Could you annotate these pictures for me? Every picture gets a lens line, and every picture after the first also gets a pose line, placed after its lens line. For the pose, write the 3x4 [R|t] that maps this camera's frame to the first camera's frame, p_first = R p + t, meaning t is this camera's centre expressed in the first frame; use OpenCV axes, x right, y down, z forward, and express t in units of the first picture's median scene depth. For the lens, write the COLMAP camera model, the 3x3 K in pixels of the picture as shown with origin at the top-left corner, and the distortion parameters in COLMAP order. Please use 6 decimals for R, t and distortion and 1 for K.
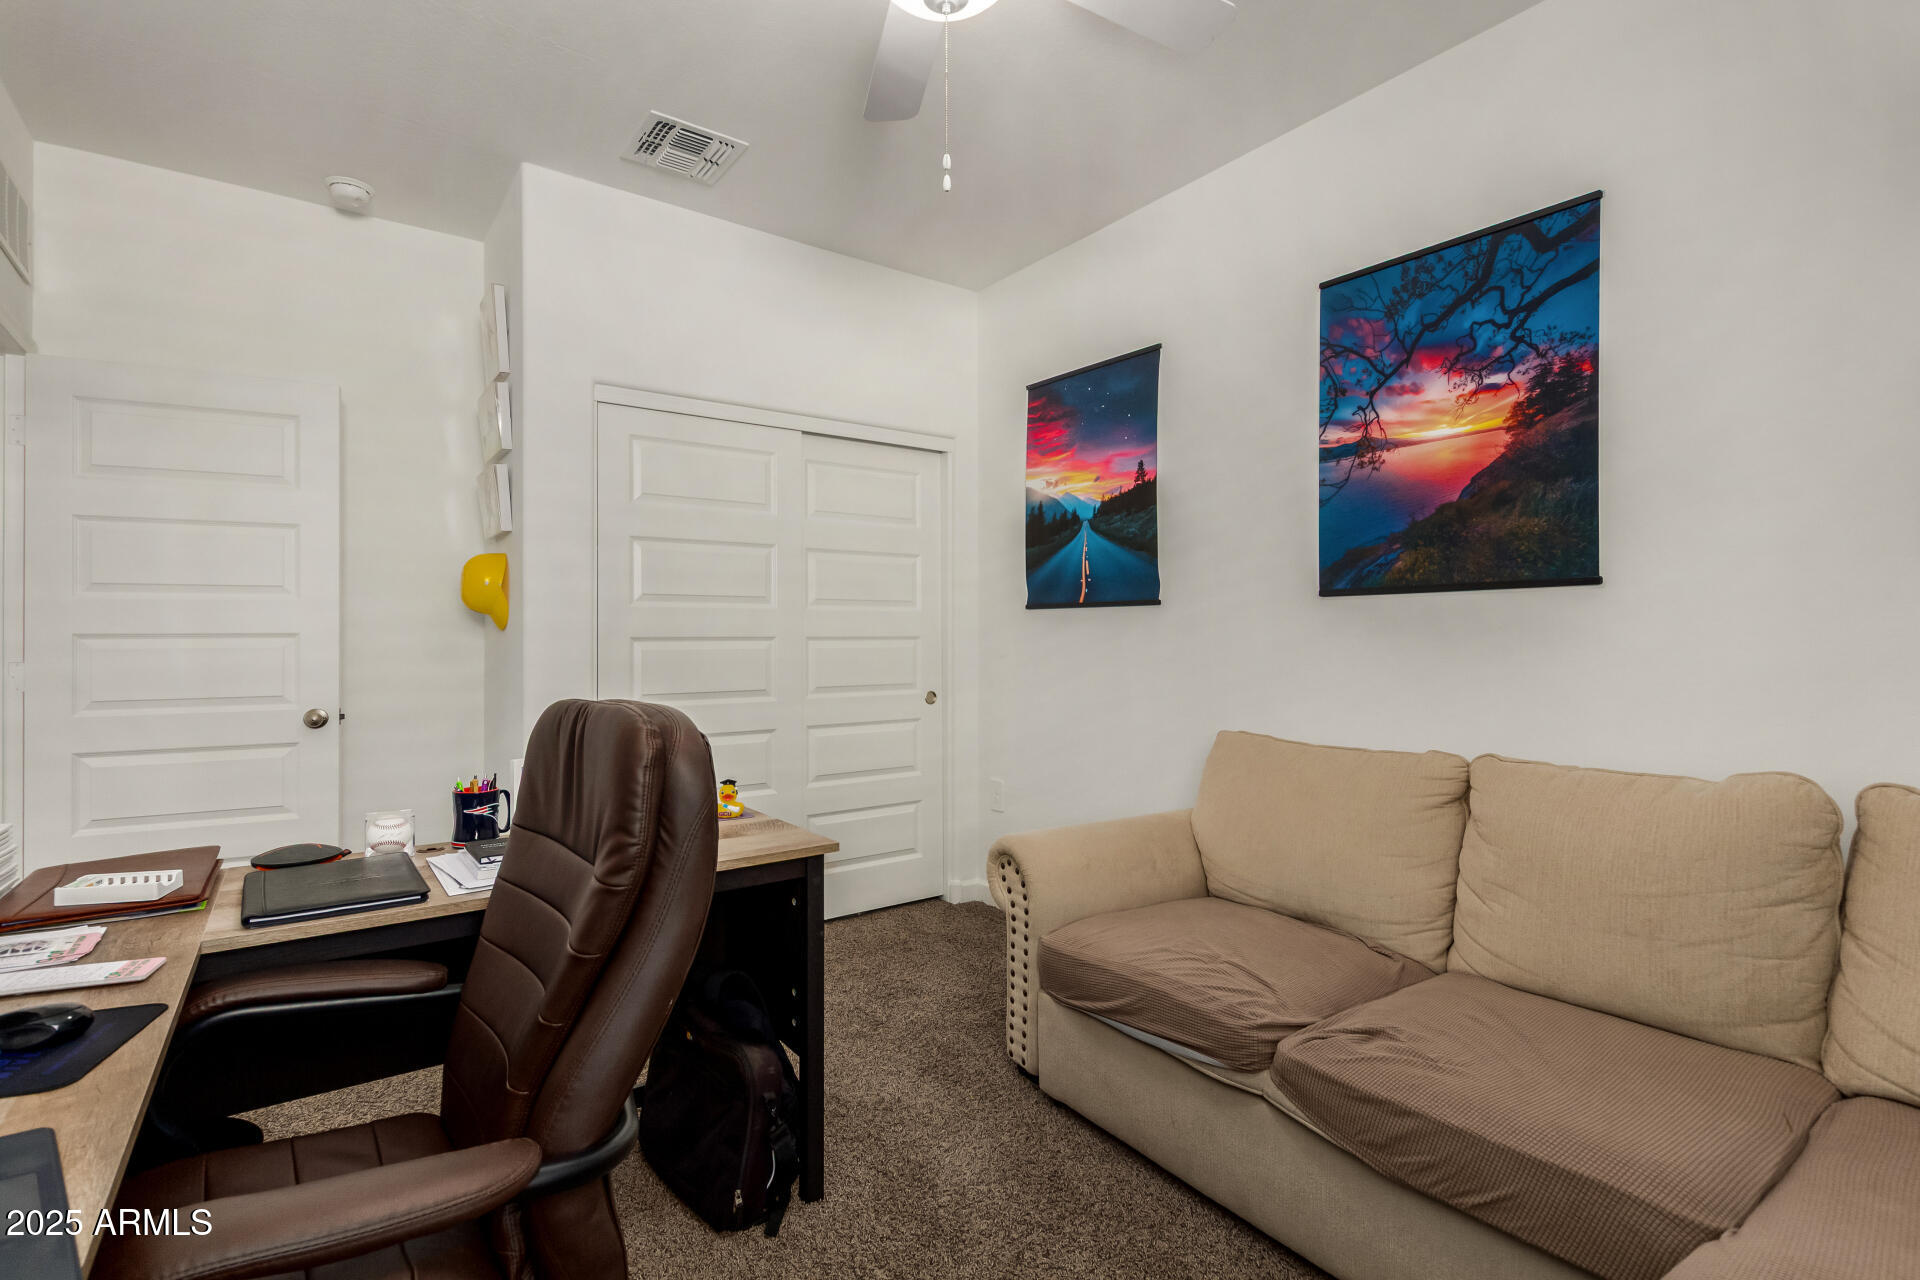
lens RADIAL K [[884.5, 0, 947.9], [0, 884.5, 641.4], [0, 0, 1]] dist [0.018160, -0.007268]
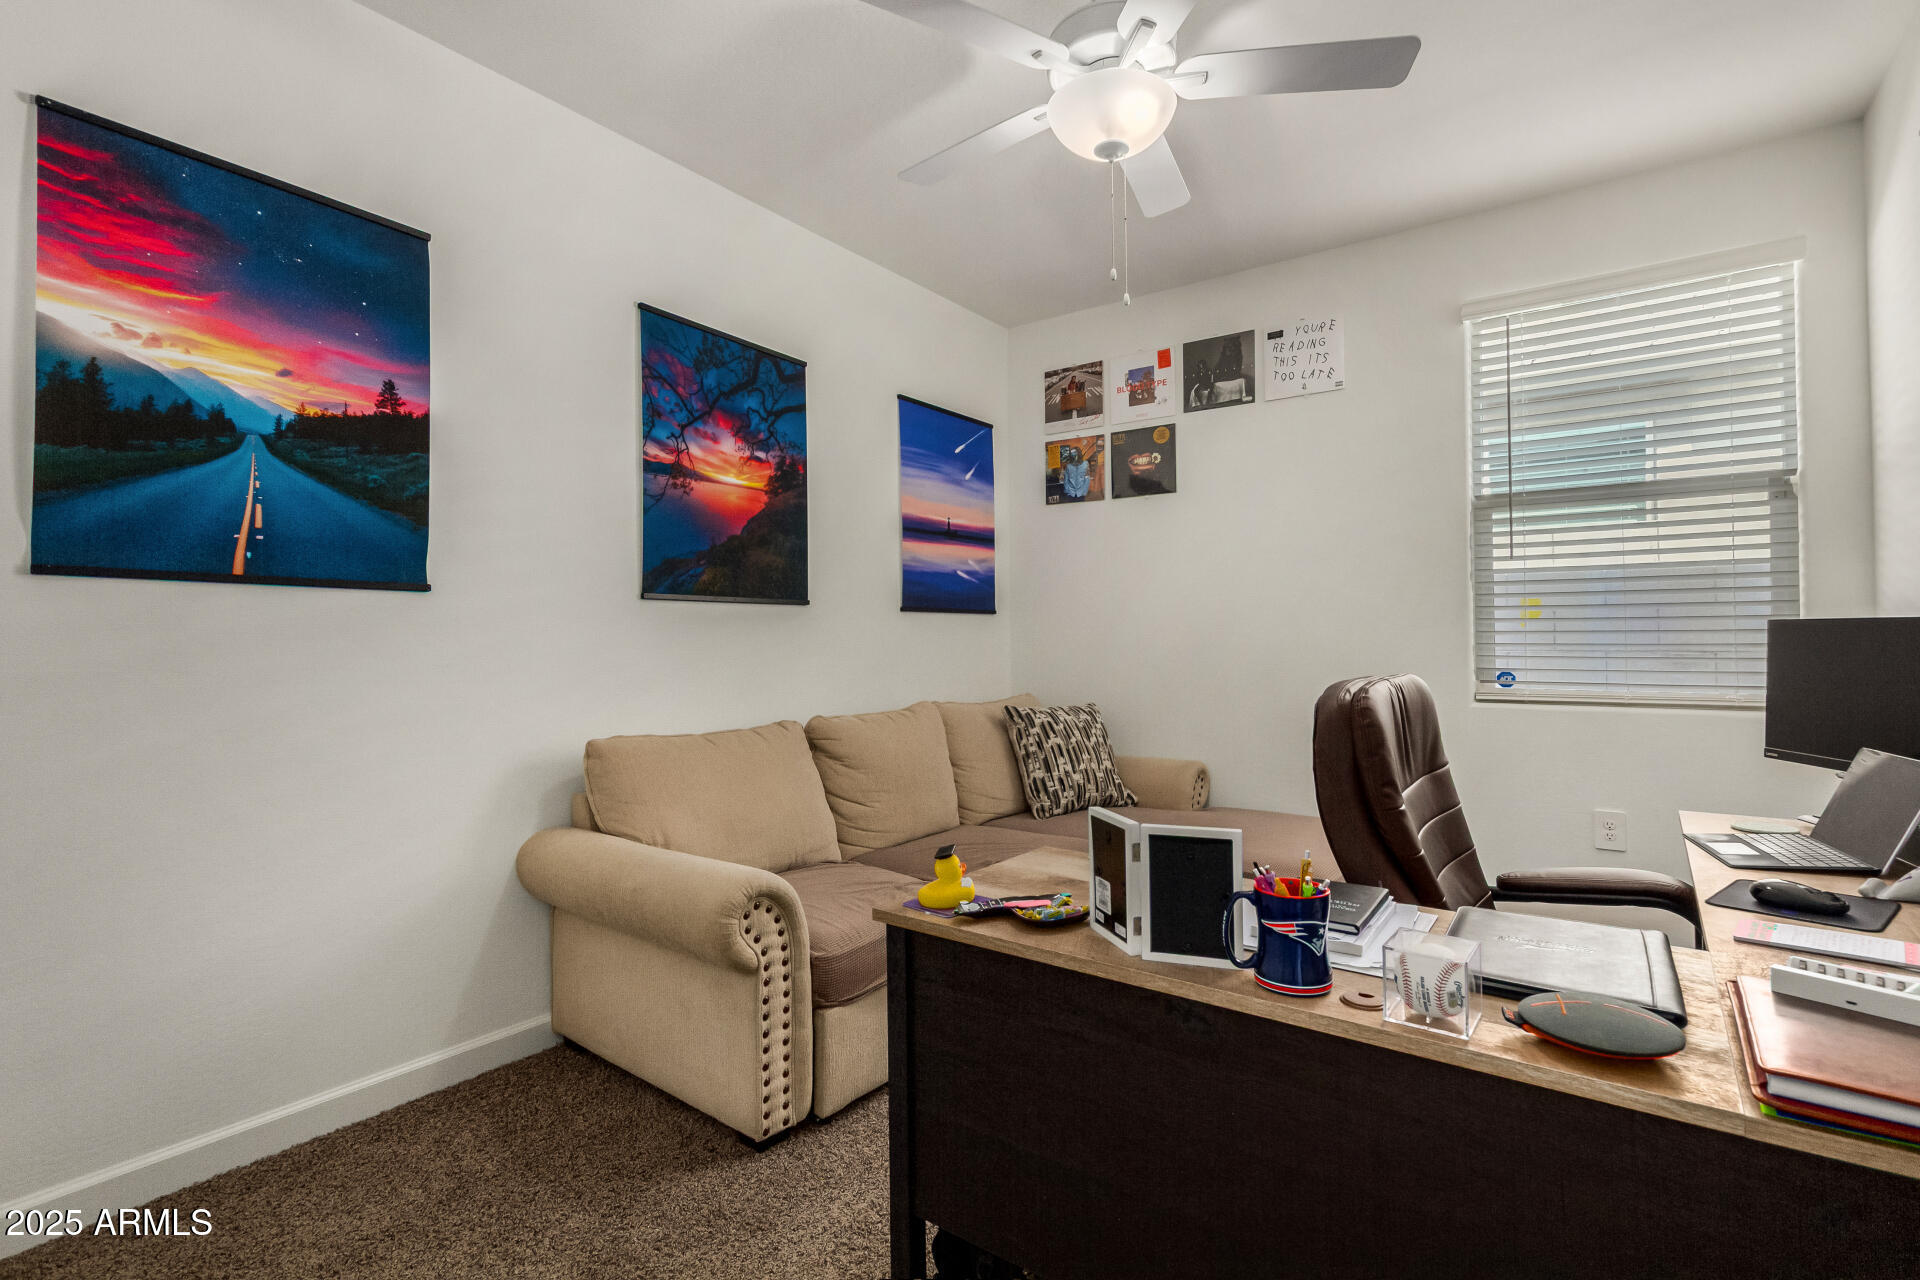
lens RADIAL K [[884.5, 0, 947.9], [0, 884.5, 641.4], [0, 0, 1]] dist [0.018160, -0.007268]
pose [[-0.281890, 0.001038, 0.959446, -0.733575], [0.006265, 0.999980, 0.000759, 0.002377], [-0.959426, 0.006225, -0.281891, 0.999578]]
